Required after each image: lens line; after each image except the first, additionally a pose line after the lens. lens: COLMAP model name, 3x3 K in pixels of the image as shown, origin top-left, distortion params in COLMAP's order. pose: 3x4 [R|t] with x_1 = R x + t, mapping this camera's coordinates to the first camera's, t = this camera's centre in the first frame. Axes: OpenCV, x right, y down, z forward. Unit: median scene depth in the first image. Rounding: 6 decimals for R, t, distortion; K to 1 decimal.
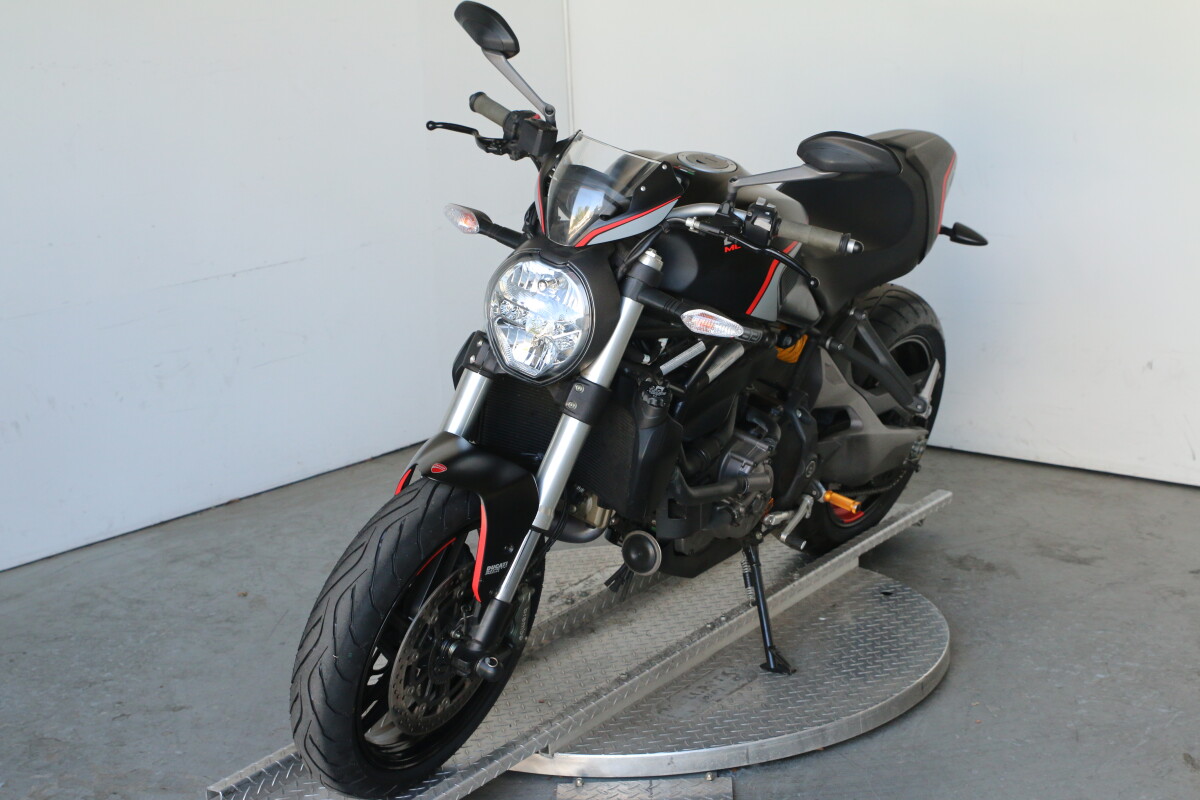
lens RADIAL K [[2101.8, 0, 600.0], [0, 2101.8, 400.0], [0, 0, 1]] dist [-0.014167, 0.093899]
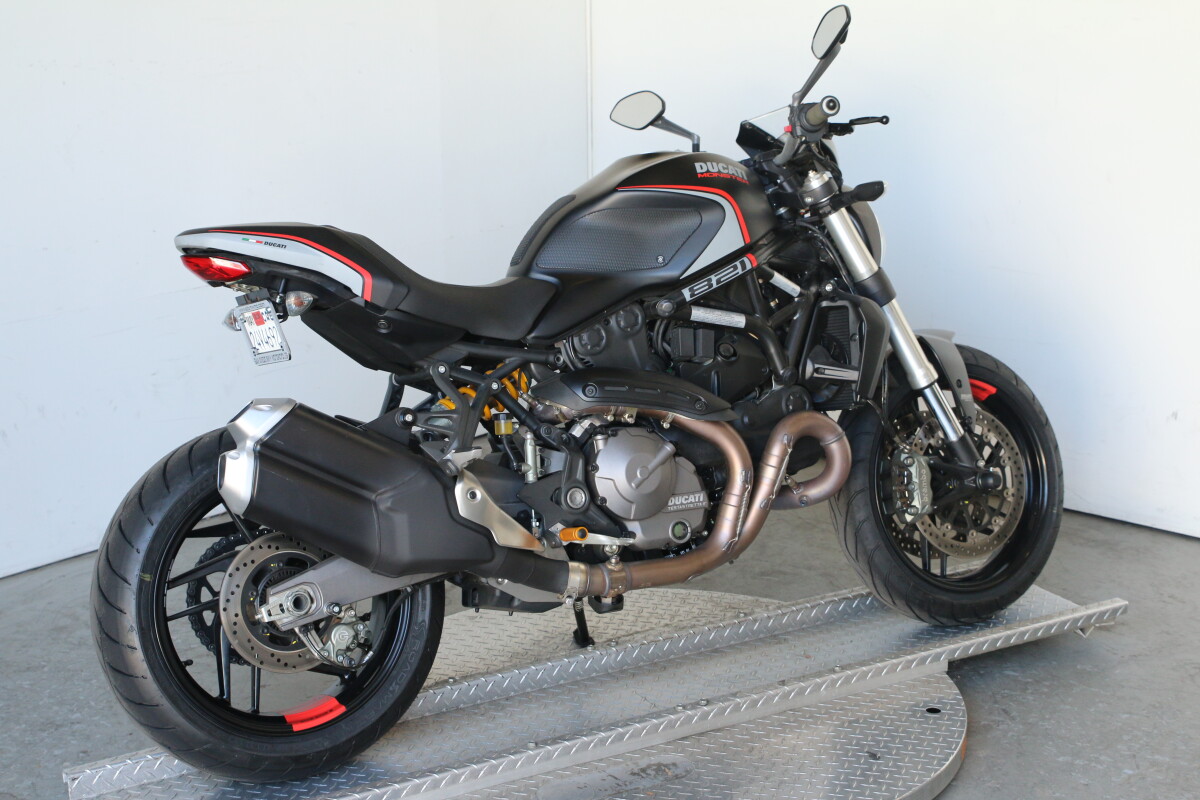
lens RADIAL K [[1912.7, 0, 600.0], [0, 1912.7, 400.0], [0, 0, 1]] dist [-0.027296, 0.092597]
pose [[0.999191, 0.039980, -0.004236, -0.000049], [-0.039863, 0.998895, 0.024903, -0.041856], [0.005226, -0.024714, 0.999681, 0.139658]]
